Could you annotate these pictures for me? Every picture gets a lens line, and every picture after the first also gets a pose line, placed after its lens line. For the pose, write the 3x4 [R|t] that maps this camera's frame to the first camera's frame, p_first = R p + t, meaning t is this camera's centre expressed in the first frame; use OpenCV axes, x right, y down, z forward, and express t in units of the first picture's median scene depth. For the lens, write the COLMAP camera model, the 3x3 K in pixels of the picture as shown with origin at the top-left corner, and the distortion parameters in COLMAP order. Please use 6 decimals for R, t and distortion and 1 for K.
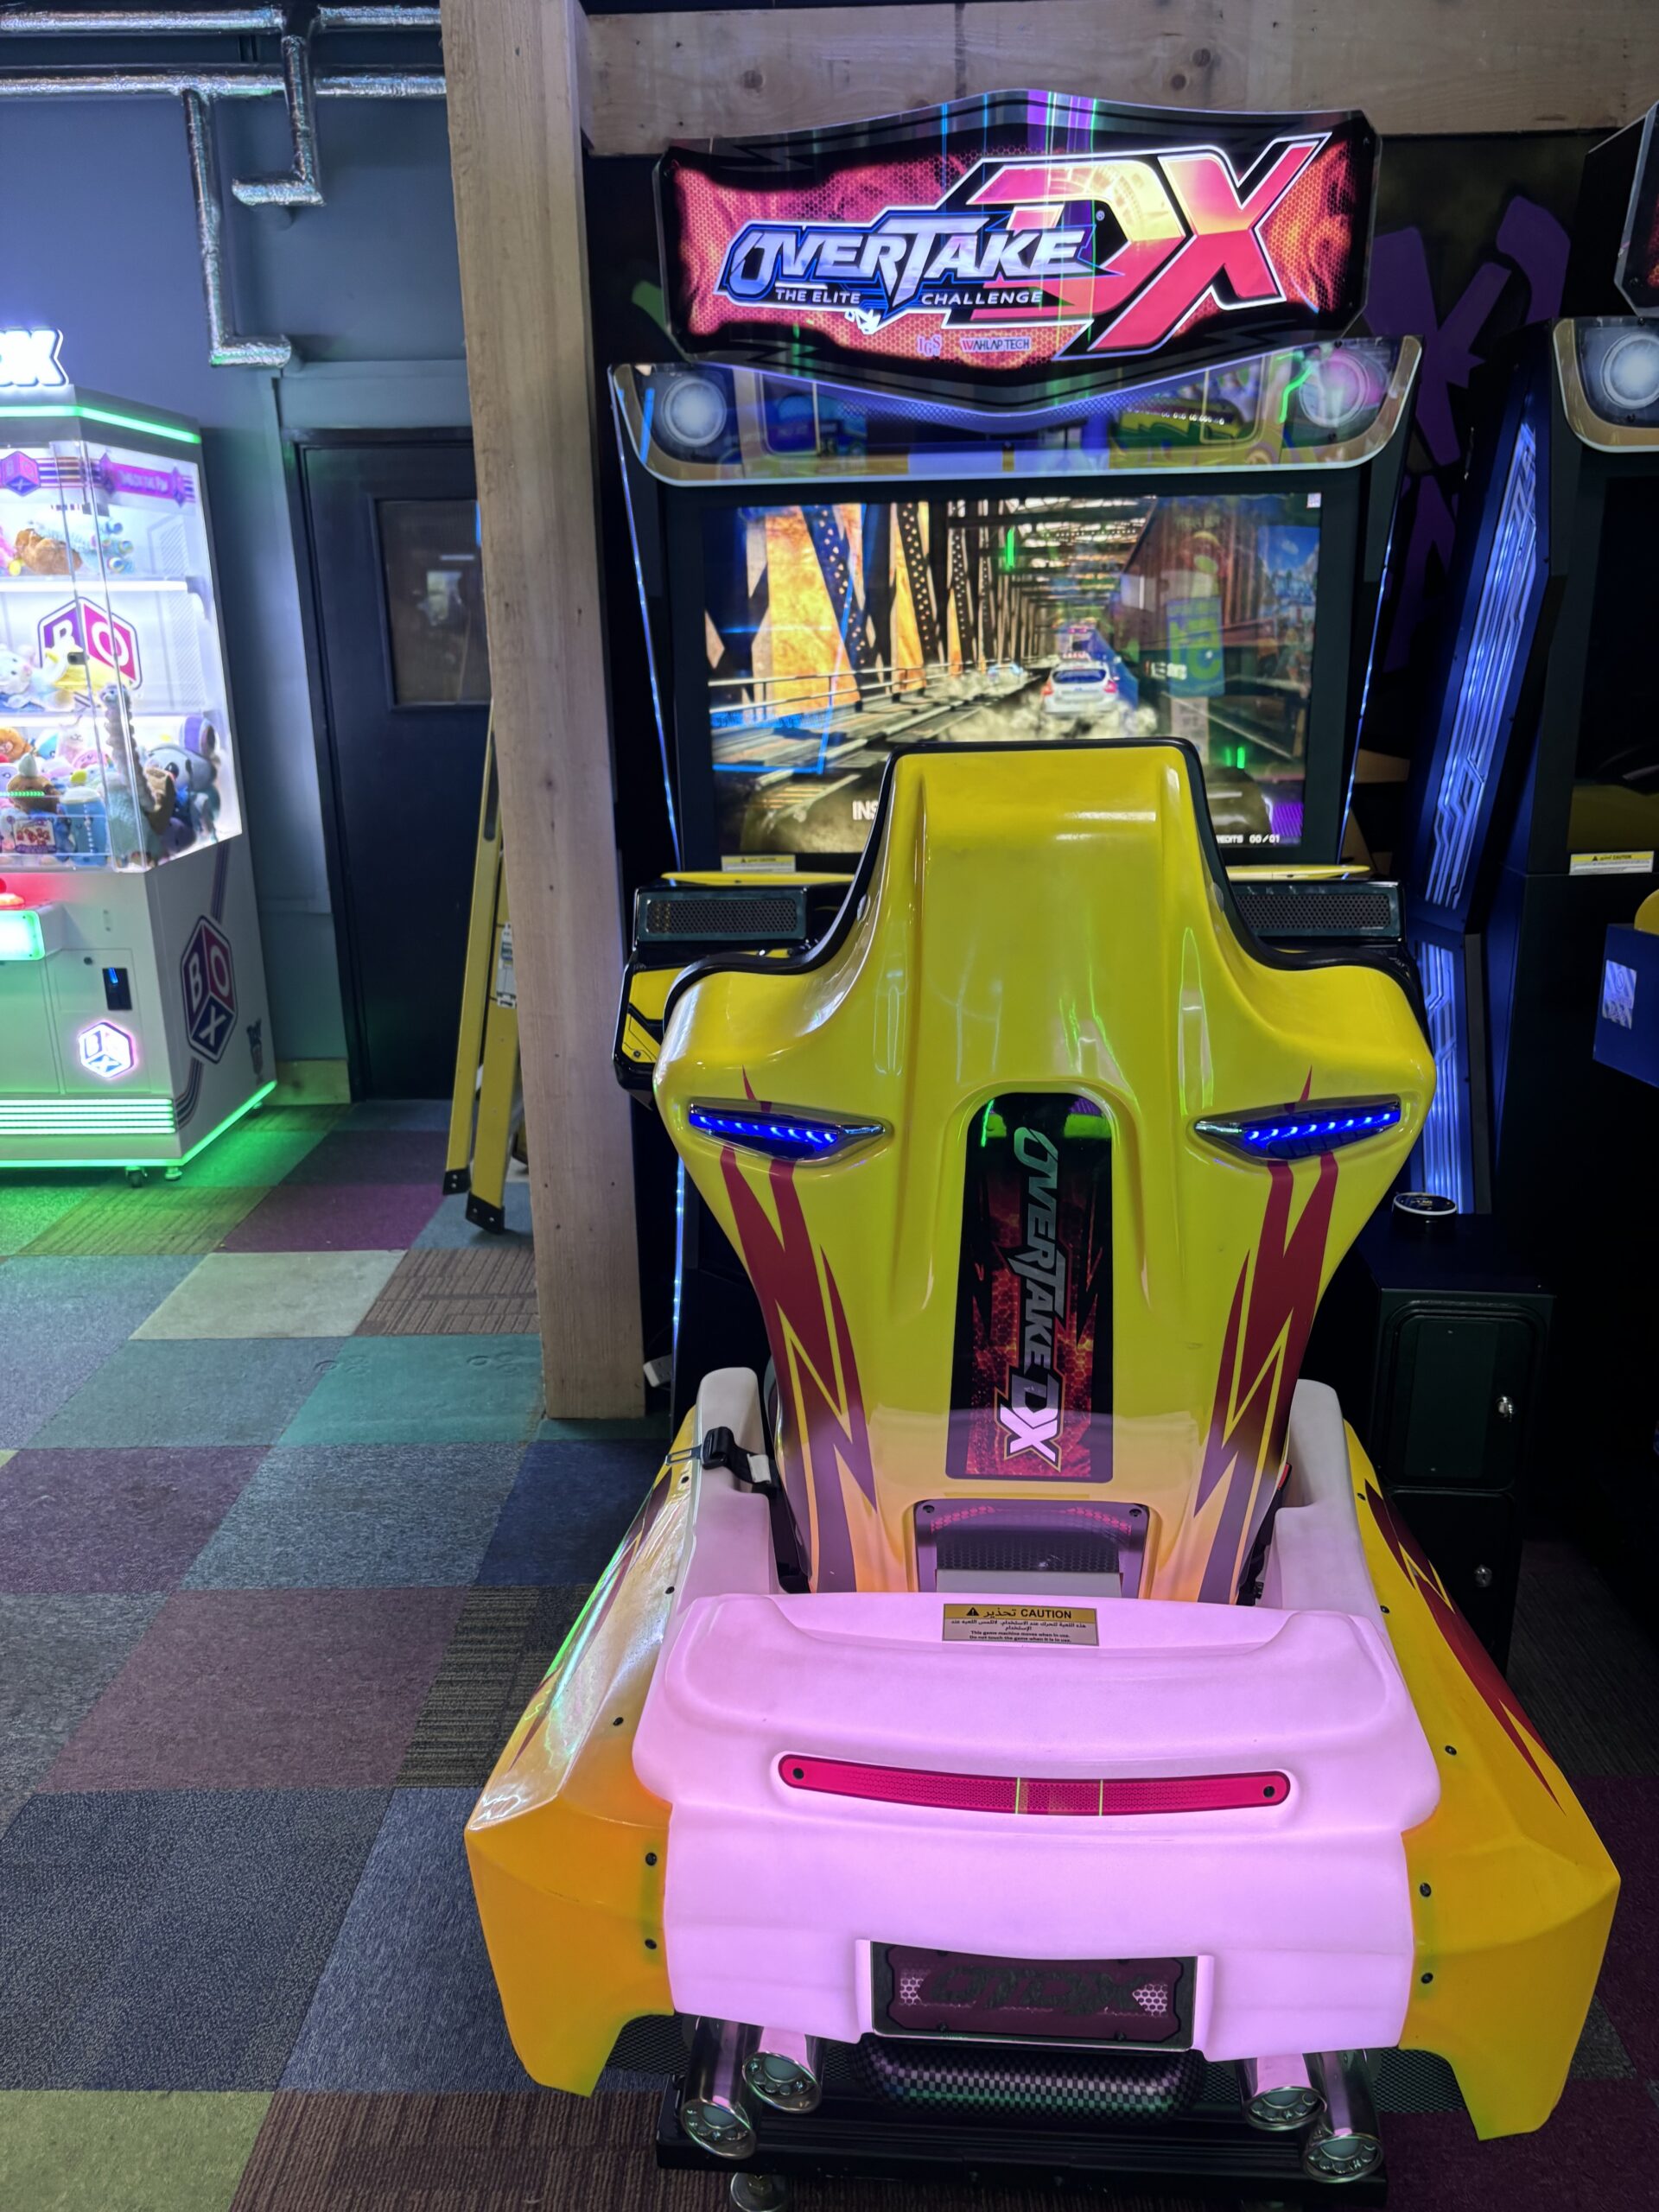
lens RADIAL K [[1693.1, 0, 829.5], [0, 1693.1, 1106.0], [0, 0, 1]] dist [0.020017, 0.002347]
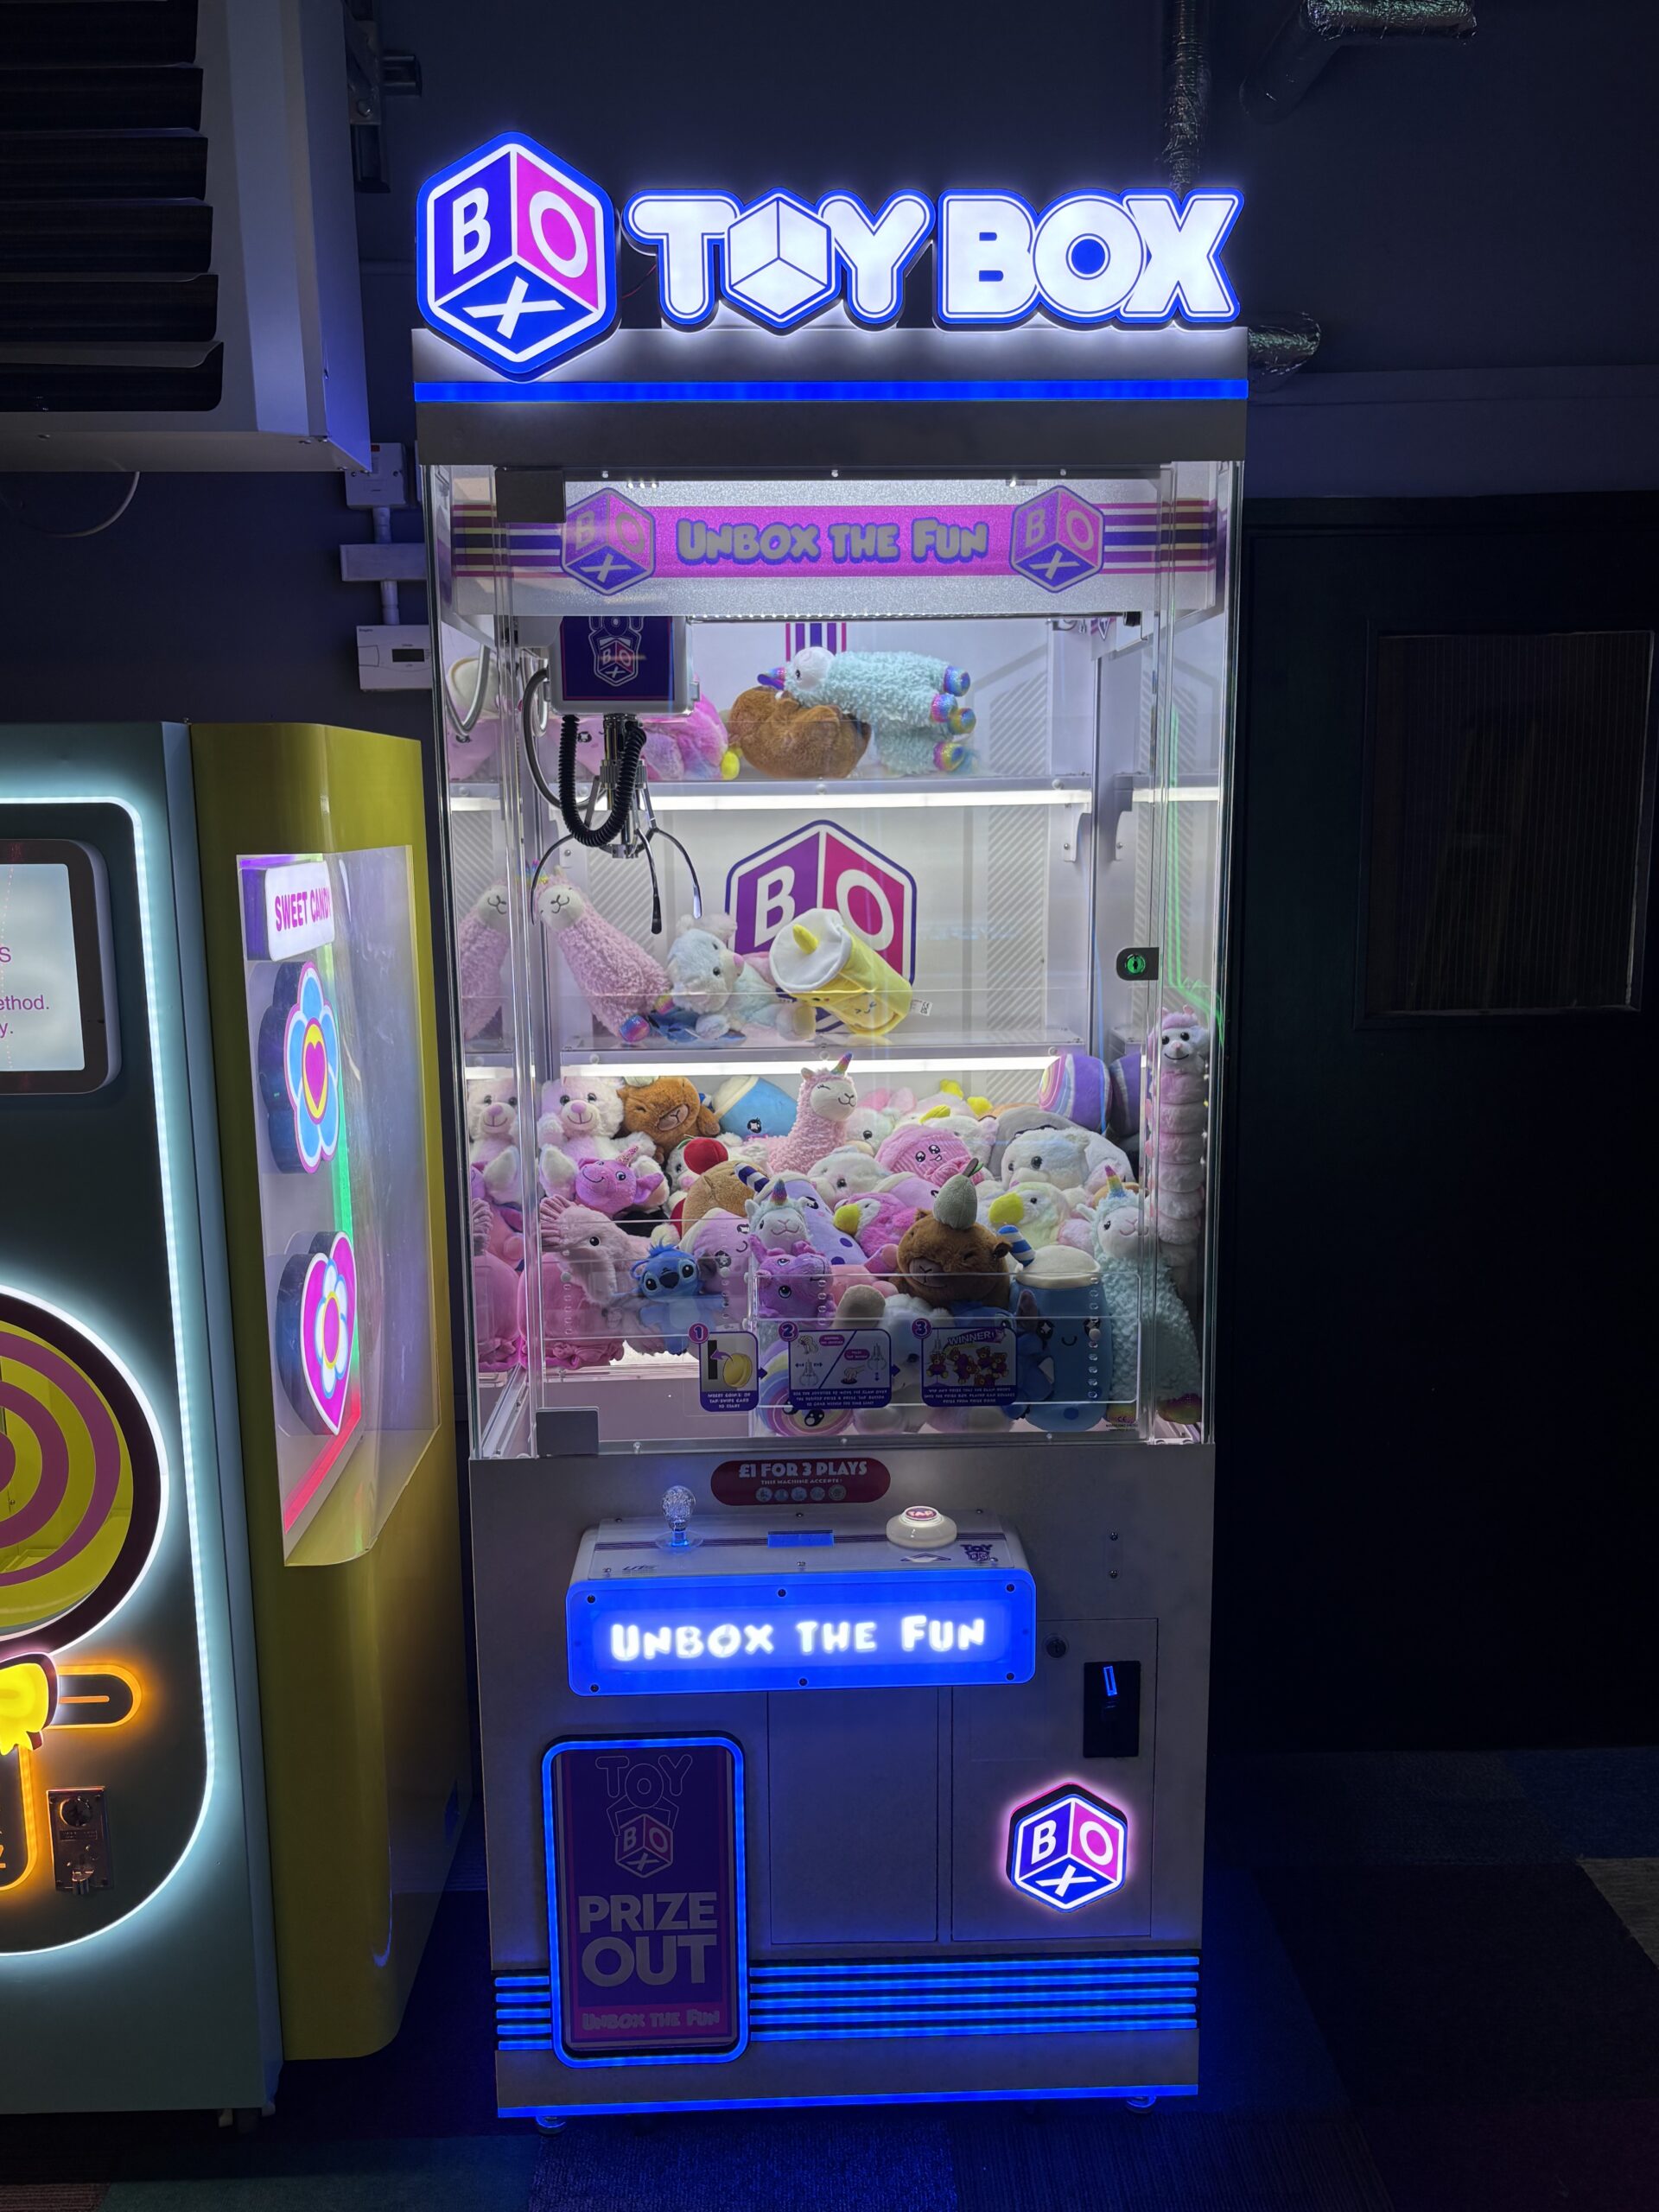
lens RADIAL K [[1806.0, 0, 829.5], [0, 1806.0, 1106.0], [0, 0, 1]] dist [0.001878, -0.000520]
pose [[0.999263, -0.007304, 0.037690, -0.484442], [0.012262, 0.991034, -0.133046, -0.152354], [-0.036380, 0.133410, 0.990393, 0.509484]]
